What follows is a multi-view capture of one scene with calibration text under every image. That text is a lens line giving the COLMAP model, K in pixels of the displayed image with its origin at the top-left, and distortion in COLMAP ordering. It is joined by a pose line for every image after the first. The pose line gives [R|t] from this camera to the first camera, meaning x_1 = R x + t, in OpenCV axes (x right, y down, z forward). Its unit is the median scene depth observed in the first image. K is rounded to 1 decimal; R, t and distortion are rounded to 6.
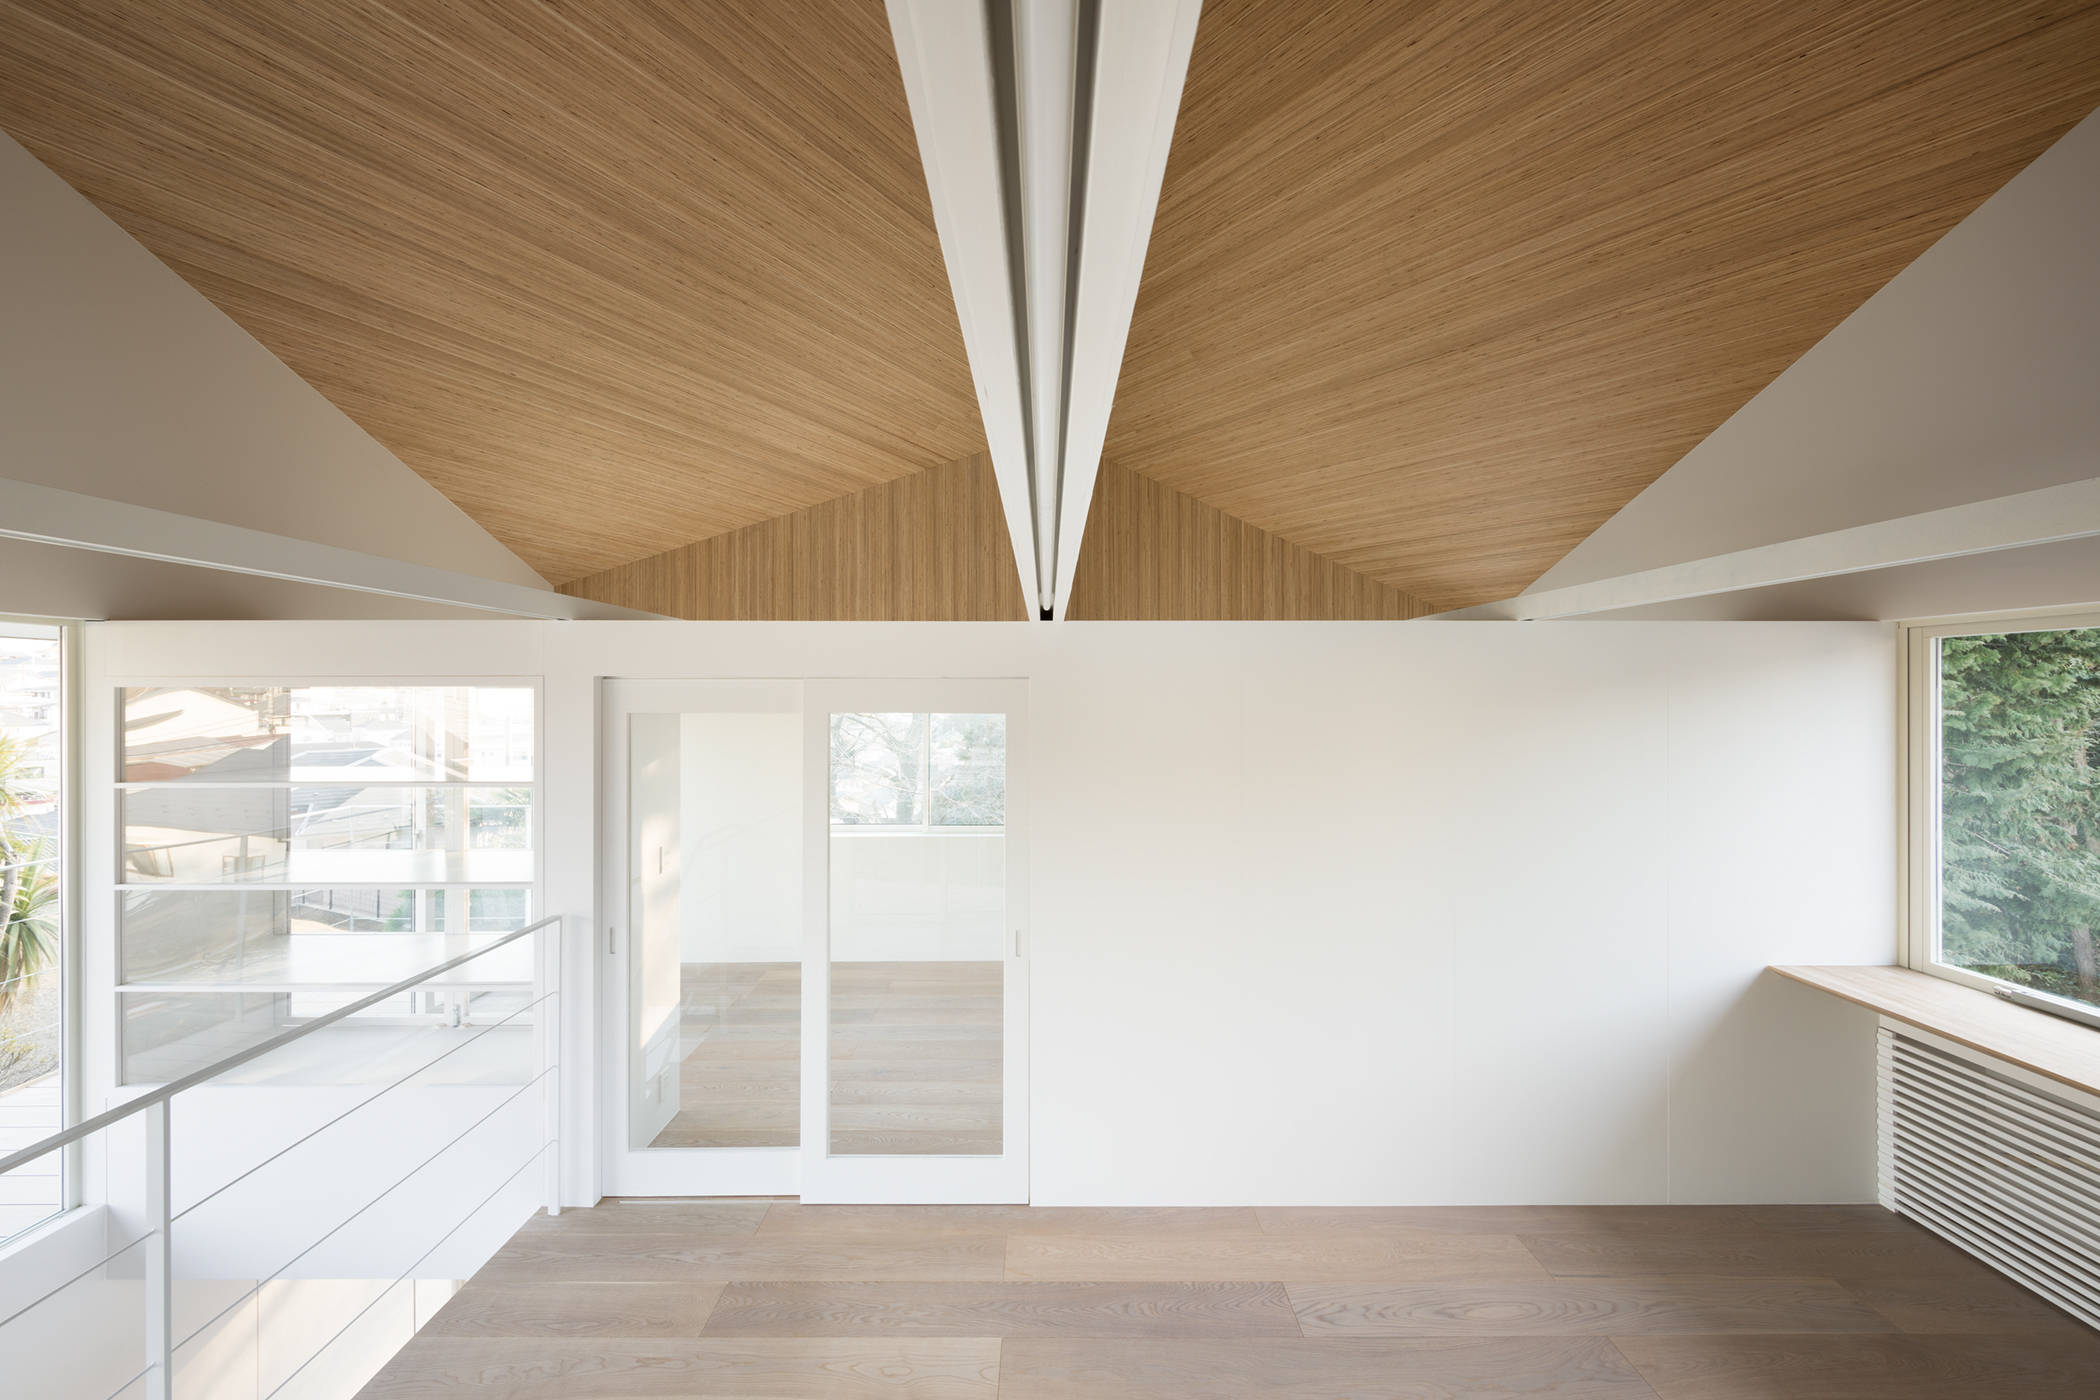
lens RADIAL K [[689.6, 0, 1059.4], [0, 689.6, 693.1], [0, 0, 1]] dist [-0.002534, -0.000461]
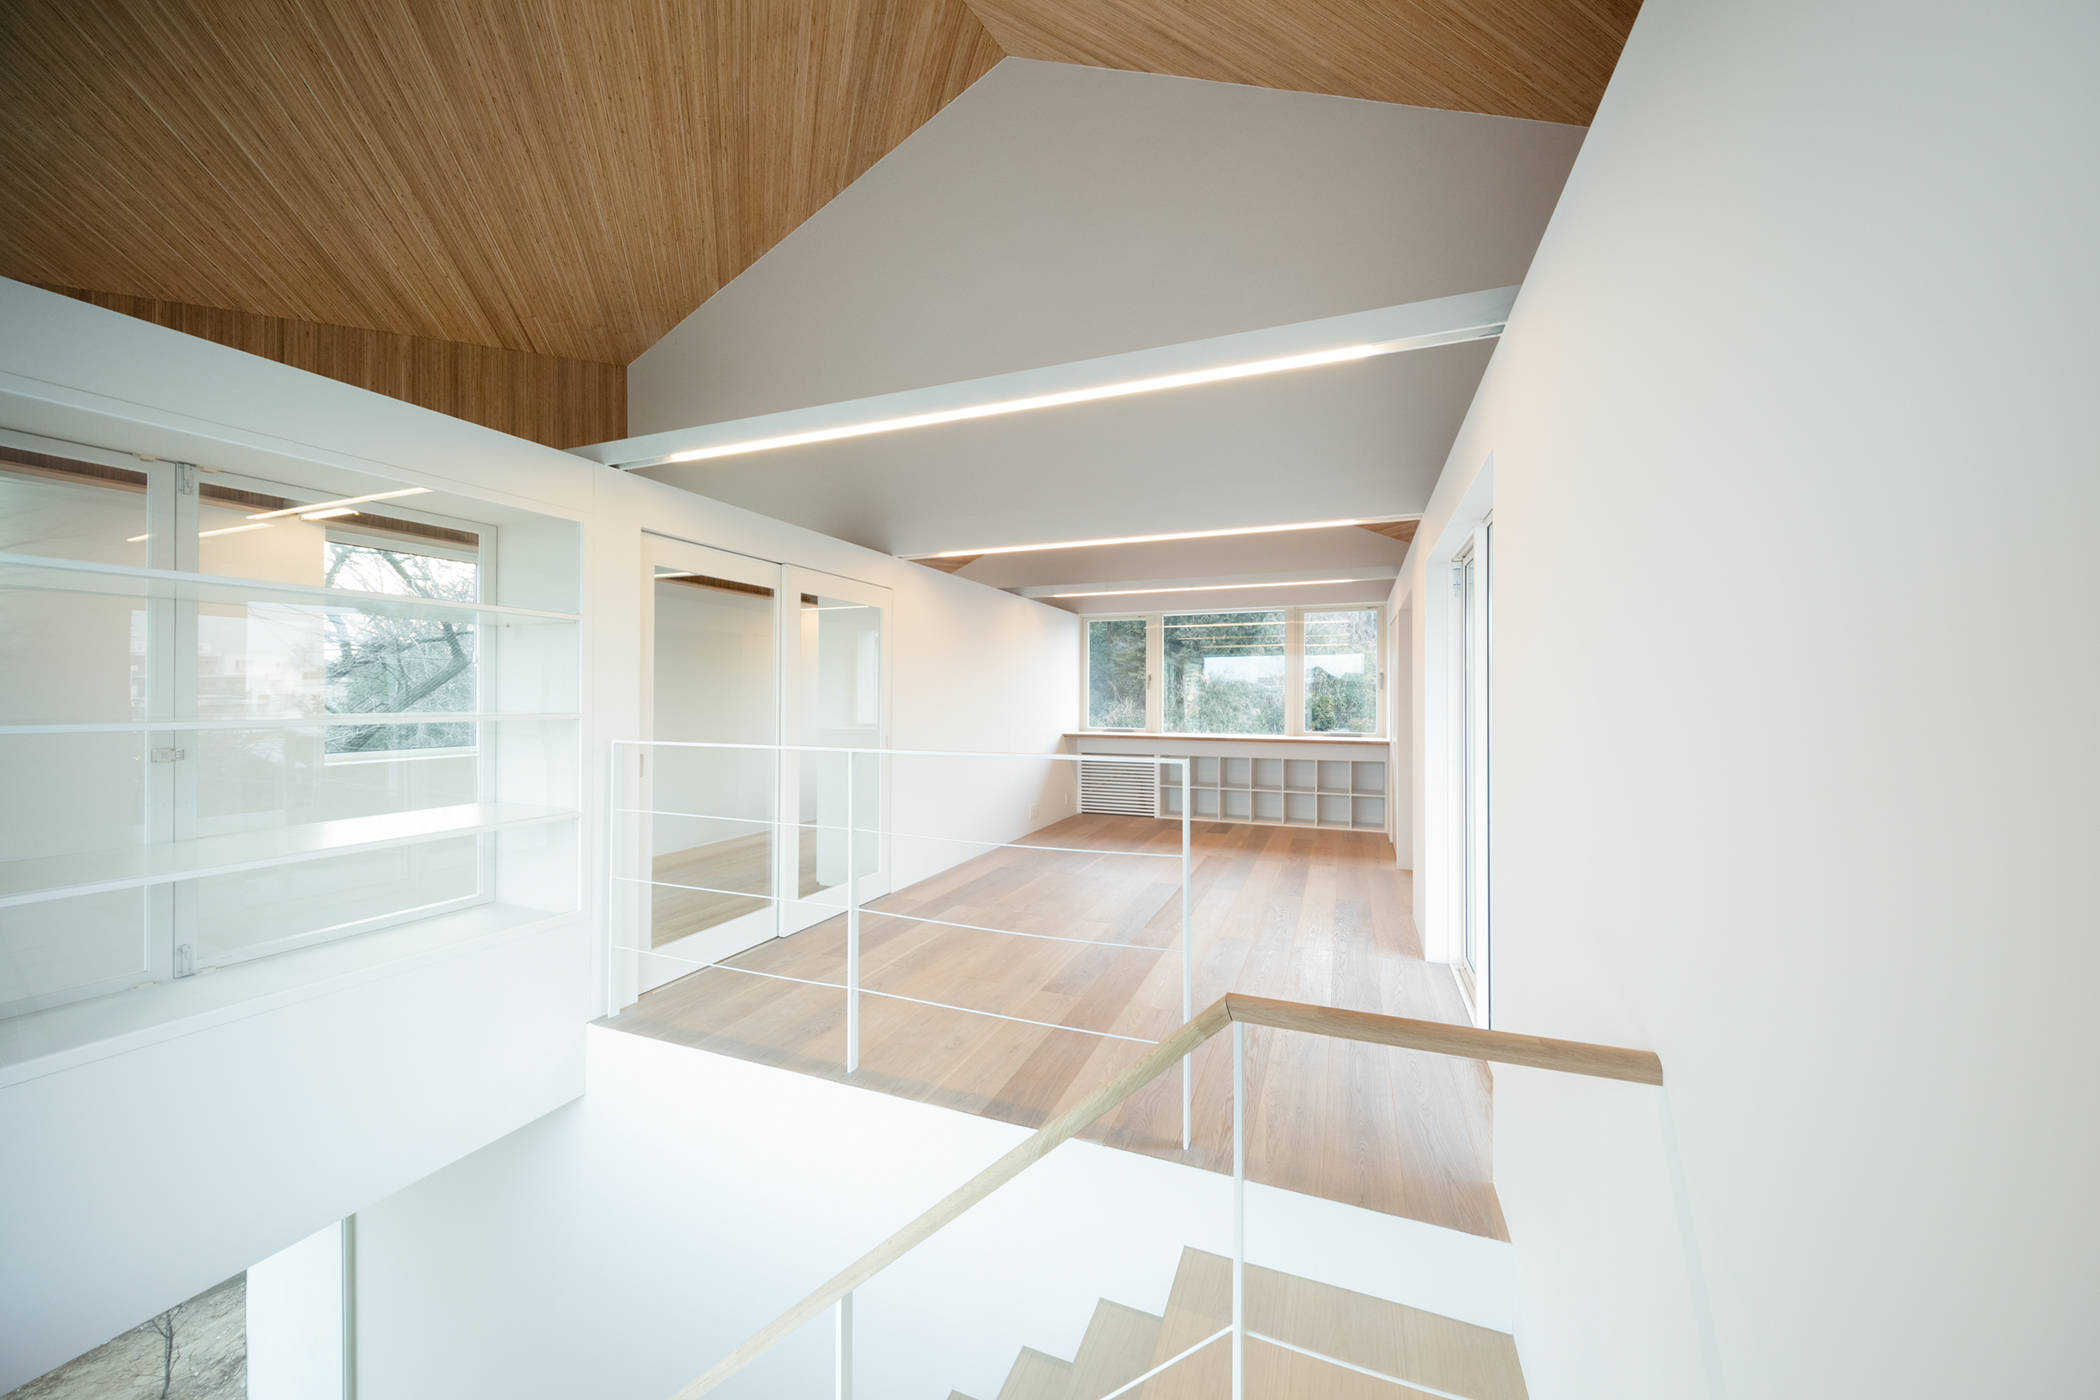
lens RADIAL K [[680.2, 0, 1095.0], [0, 680.2, 697.8], [0, 0, 1]] dist [-0.000009, 0.000005]
pose [[0.351797, -0.000265, 0.936076, -1.277578], [-0.015168, 0.999867, 0.005984, 0.196967], [-0.935954, -0.016304, 0.351746, -0.077692]]
